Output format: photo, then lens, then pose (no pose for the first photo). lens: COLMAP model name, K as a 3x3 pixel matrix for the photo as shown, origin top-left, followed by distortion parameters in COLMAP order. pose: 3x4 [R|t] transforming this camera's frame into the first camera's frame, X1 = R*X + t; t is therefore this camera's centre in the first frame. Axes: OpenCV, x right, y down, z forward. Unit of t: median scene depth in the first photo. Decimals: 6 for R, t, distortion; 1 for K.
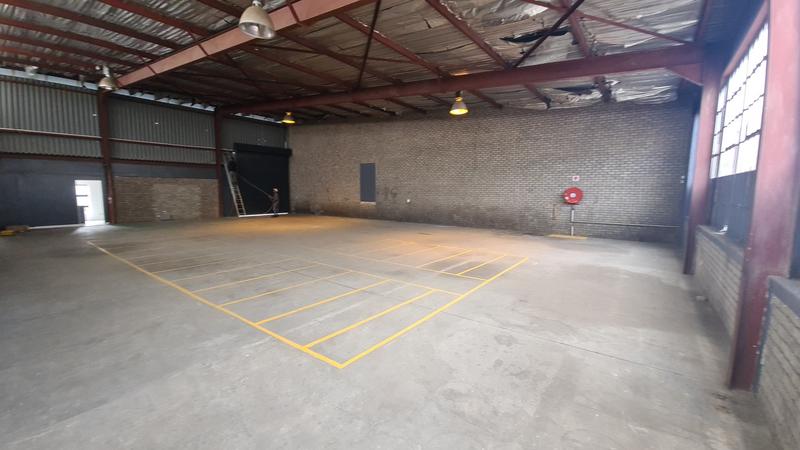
lens RADIAL K [[322.9, 0, 395.6], [0, 322.9, 223.3], [0, 0, 1]] dist [0.013312, -0.009515]
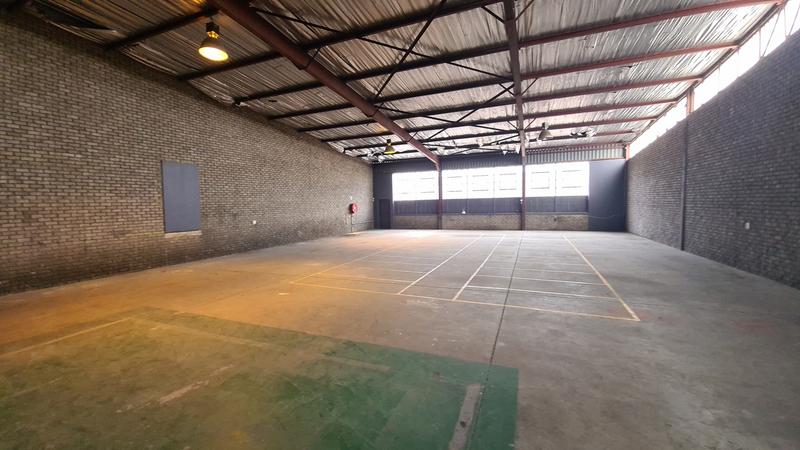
lens RADIAL K [[322.9, 0, 395.6], [0, 322.9, 223.3], [0, 0, 1]] dist [0.013312, -0.009515]
pose [[-0.266172, -0.056605, 0.962262, -1.120654], [0.120955, 0.988423, 0.091601, -0.137058], [-0.956307, 0.140772, -0.256243, 1.238820]]
